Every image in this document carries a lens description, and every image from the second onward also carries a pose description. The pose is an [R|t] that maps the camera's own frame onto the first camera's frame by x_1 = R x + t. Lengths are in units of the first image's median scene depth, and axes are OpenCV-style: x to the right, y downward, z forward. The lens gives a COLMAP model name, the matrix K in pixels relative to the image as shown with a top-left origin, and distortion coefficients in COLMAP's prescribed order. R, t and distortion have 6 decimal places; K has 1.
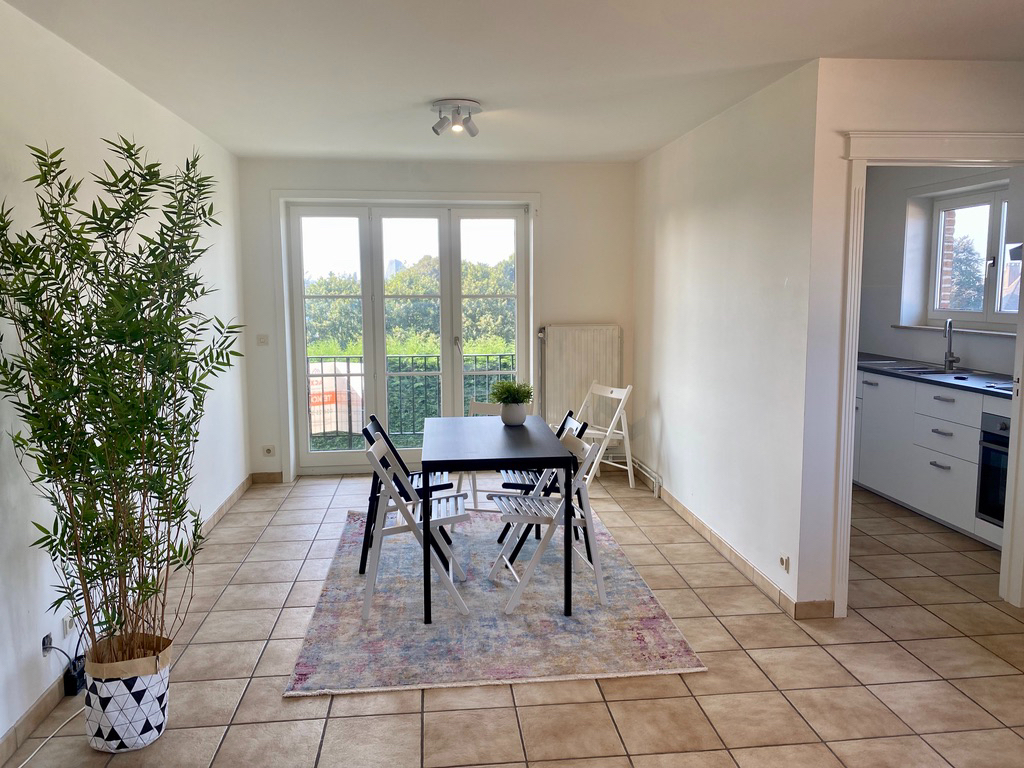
lens RADIAL K [[775.9, 0, 515.0], [0, 775.9, 379.7], [0, 0, 1]] dist [0.039636, -0.030677]
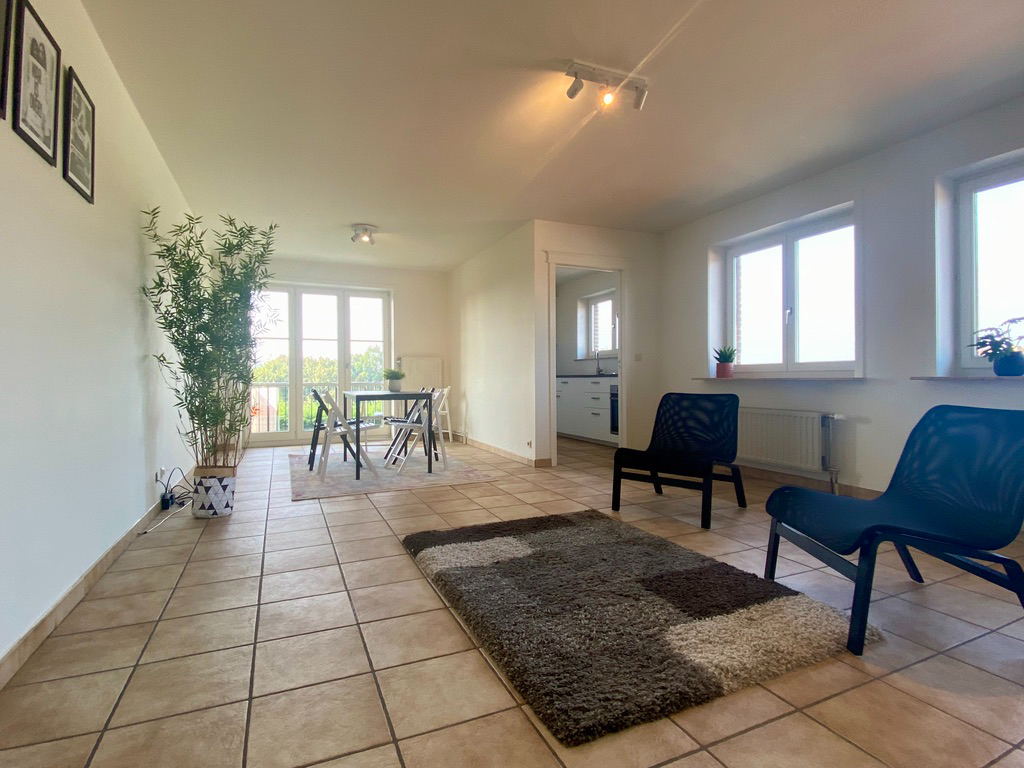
lens RADIAL K [[518.2, 0, 513.6], [0, 518.2, 382.6], [0, 0, 1]] dist [0.039495, -0.000801]
pose [[0.950623, 0.000595, 0.310349, -0.148798], [0.036048, 0.993018, -0.112320, 0.236486], [-0.308249, 0.117962, 0.943964, -0.379828]]
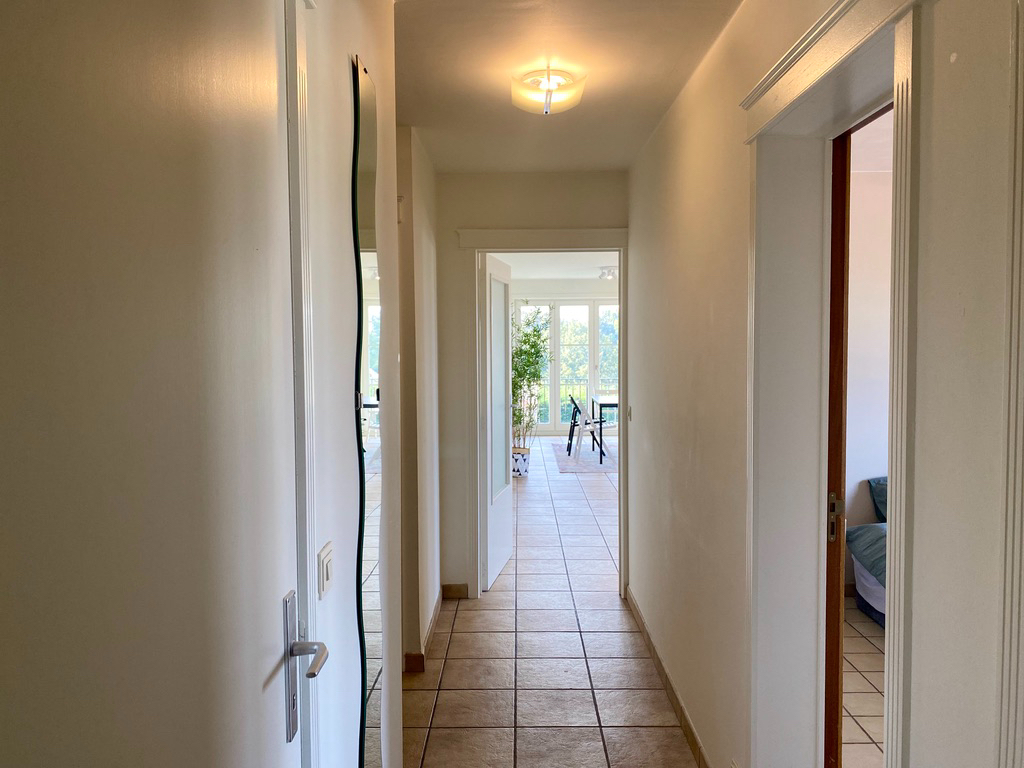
lens RADIAL K [[775.9, 0, 518.5], [0, 775.9, 389.9], [0, 0, 1]] dist [0.039636, -0.030677]
pose [[0.994695, 0.008854, -0.102482, -0.125296], [-0.014707, 0.998295, -0.056492, 0.217270], [0.101807, 0.057700, 0.993129, -1.752394]]
